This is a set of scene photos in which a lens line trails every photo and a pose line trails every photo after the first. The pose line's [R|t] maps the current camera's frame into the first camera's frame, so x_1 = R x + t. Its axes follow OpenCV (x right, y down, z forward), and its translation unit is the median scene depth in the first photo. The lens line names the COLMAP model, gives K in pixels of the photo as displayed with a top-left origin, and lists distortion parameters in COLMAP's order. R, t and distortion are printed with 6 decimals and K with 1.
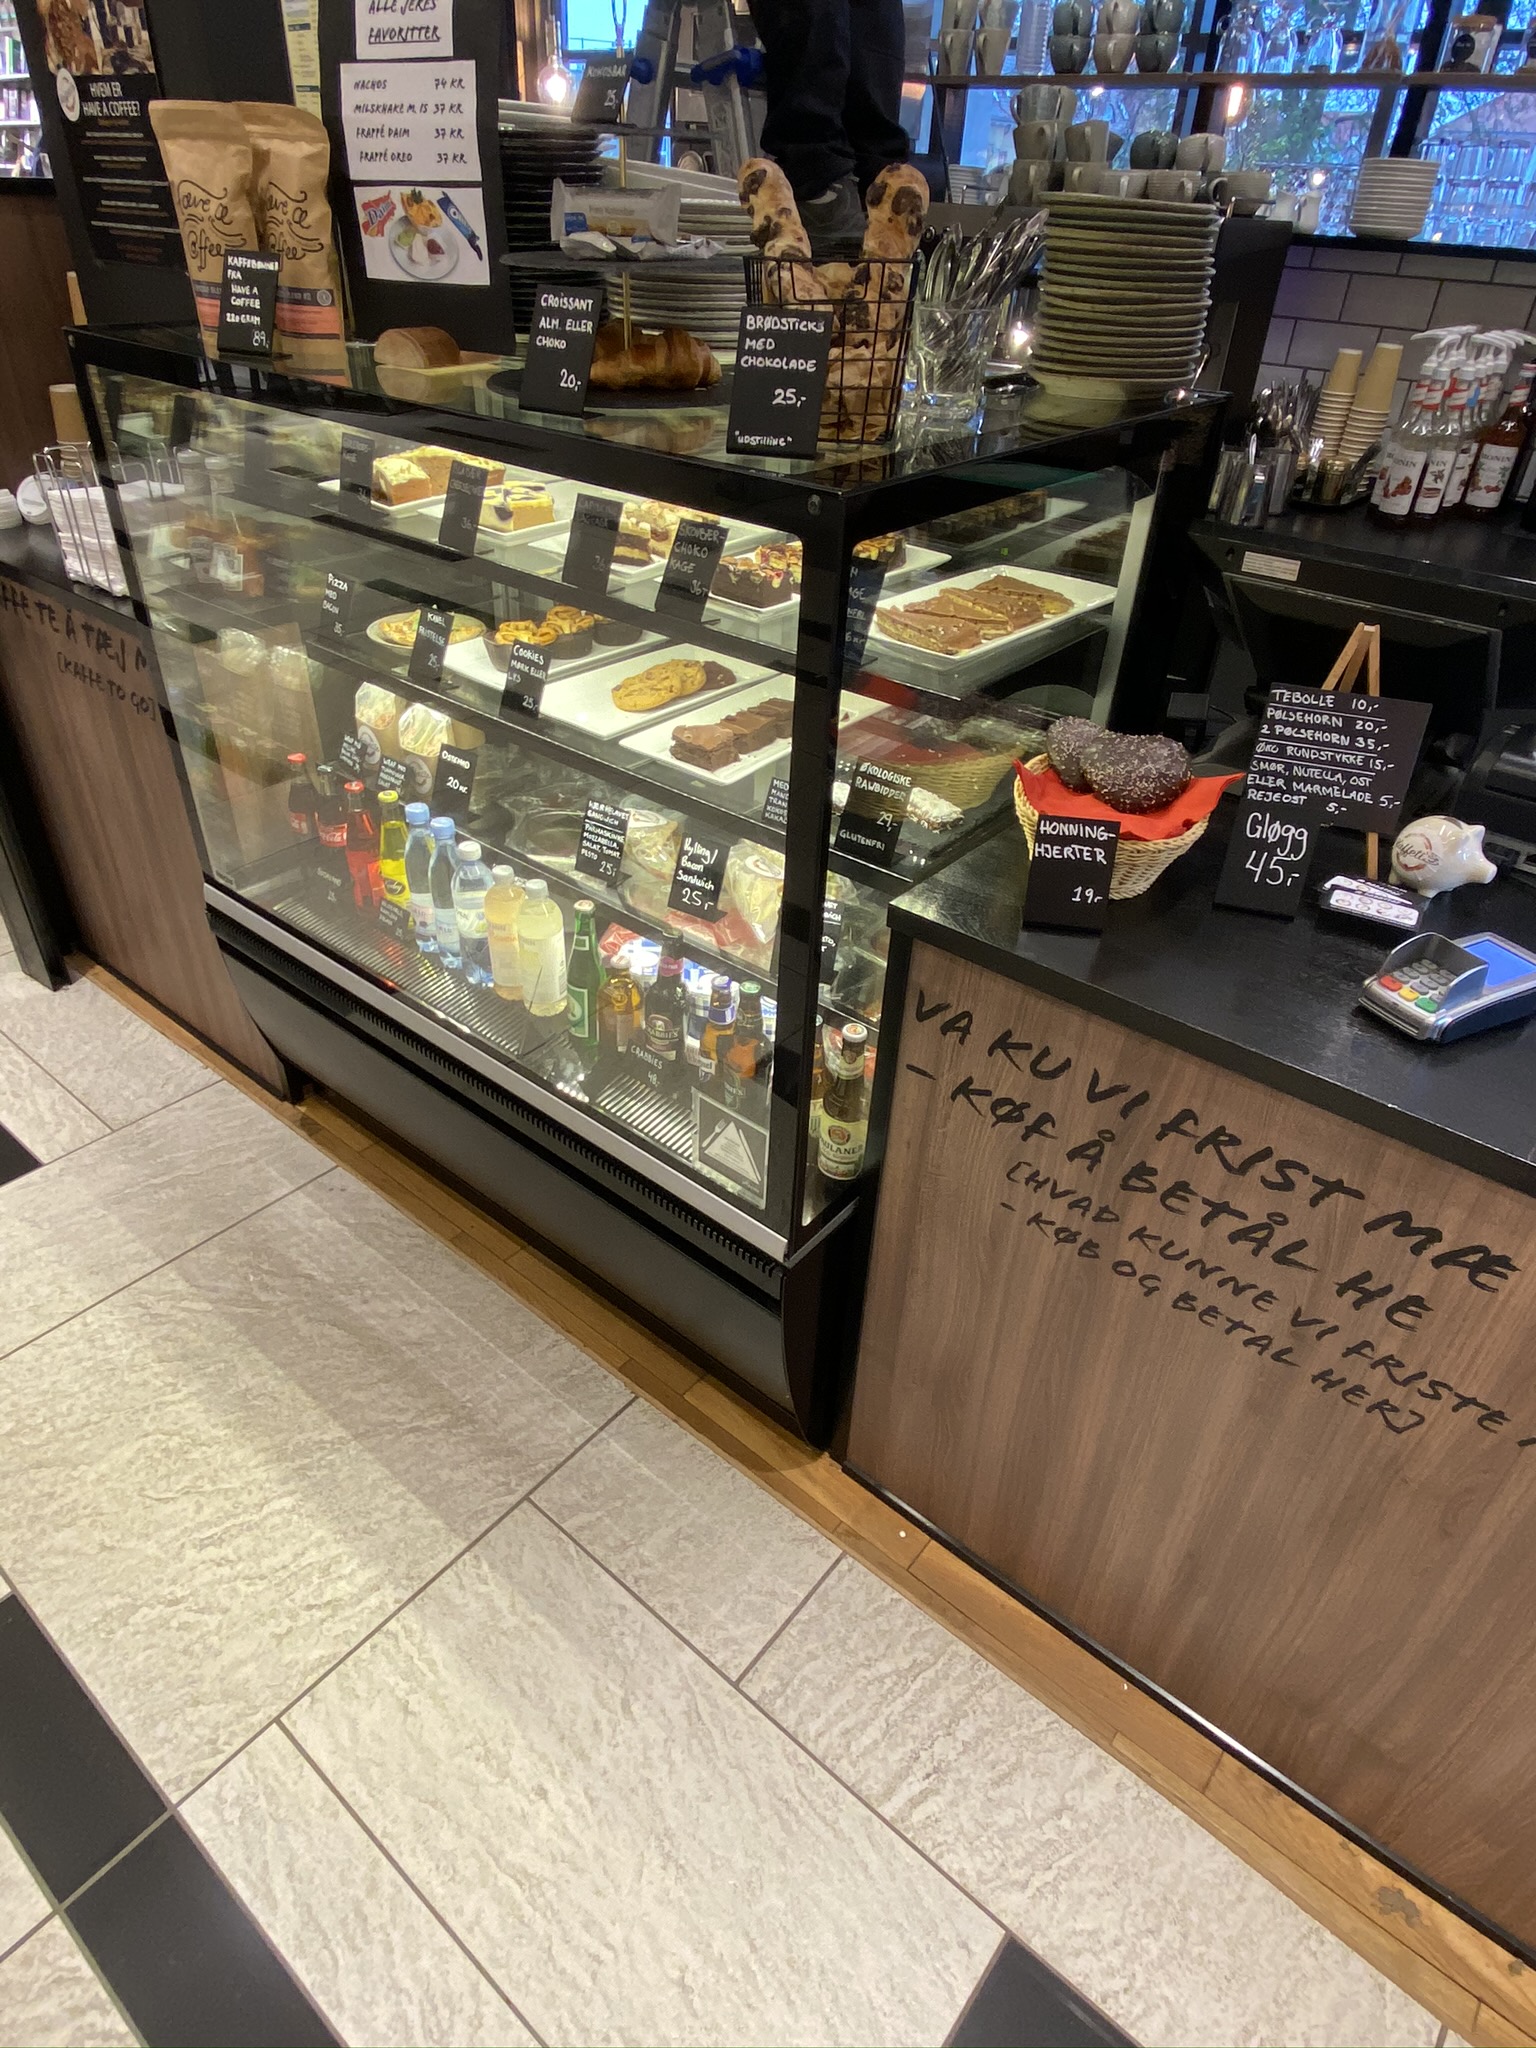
lens RADIAL K [[1161.4, 0, 768.7], [0, 1161.4, 1031.5], [0, 0, 1]] dist [0.002748, -0.000845]
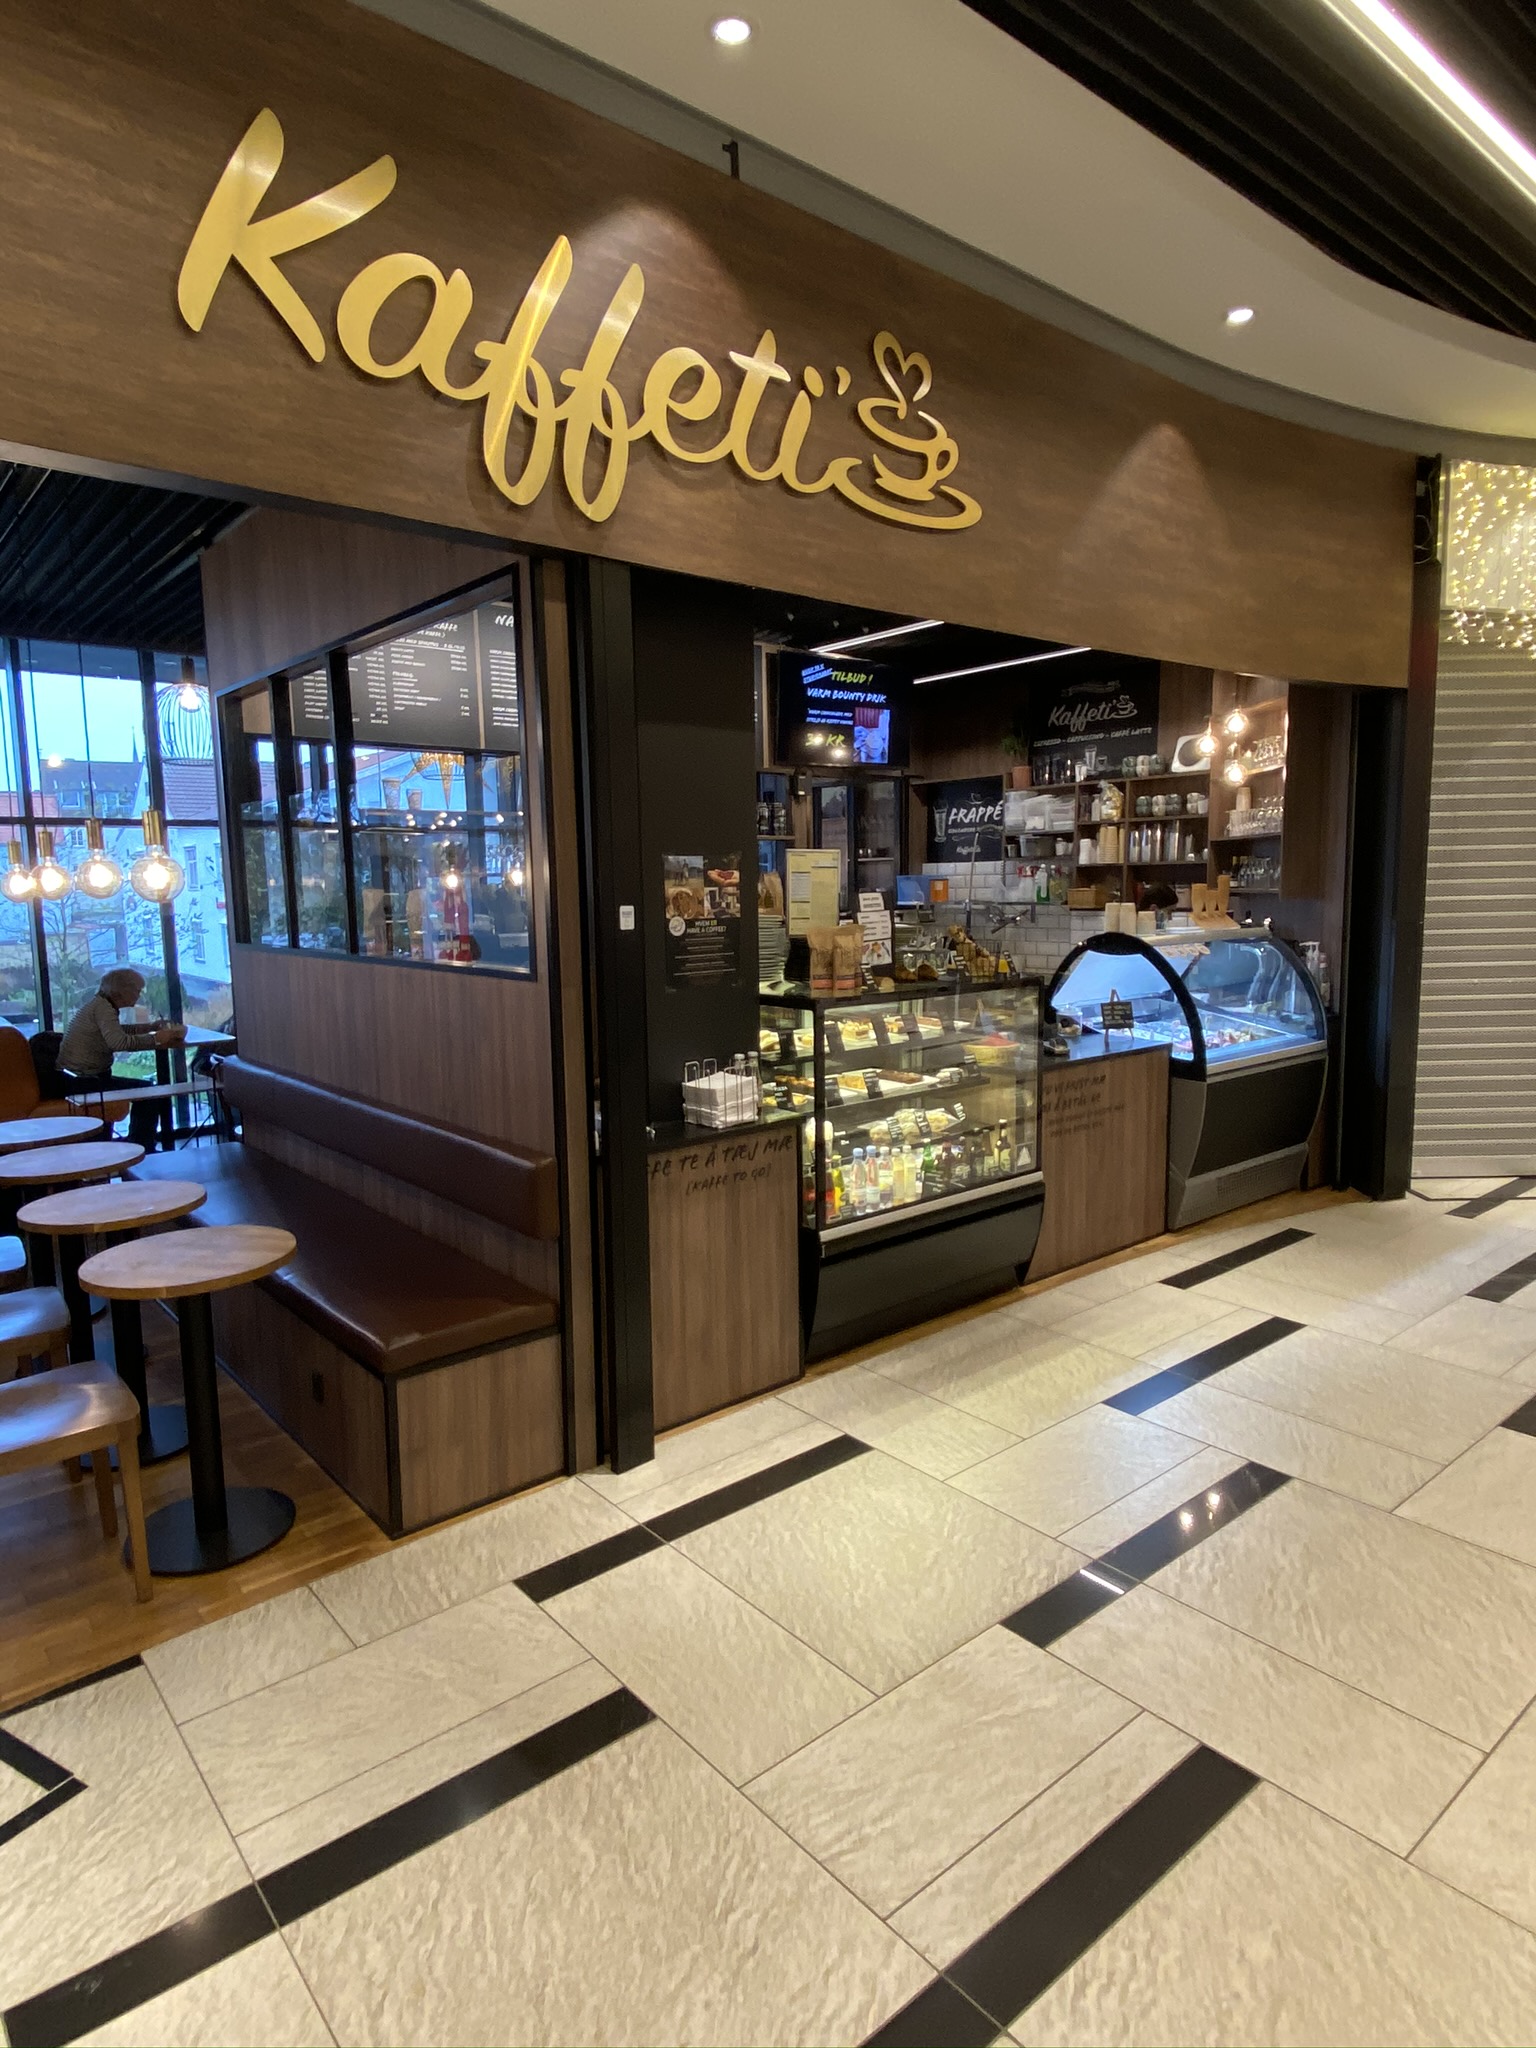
lens RADIAL K [[1161.4, 0, 765.0], [0, 1161.4, 1021.4], [0, 0, 1]] dist [0.002748, -0.000845]
pose [[0.186429, -0.164233, 0.968644, -2.749277], [0.590197, 0.806925, 0.023222, -0.603884], [-0.785437, 0.567361, 0.247364, 0.413355]]
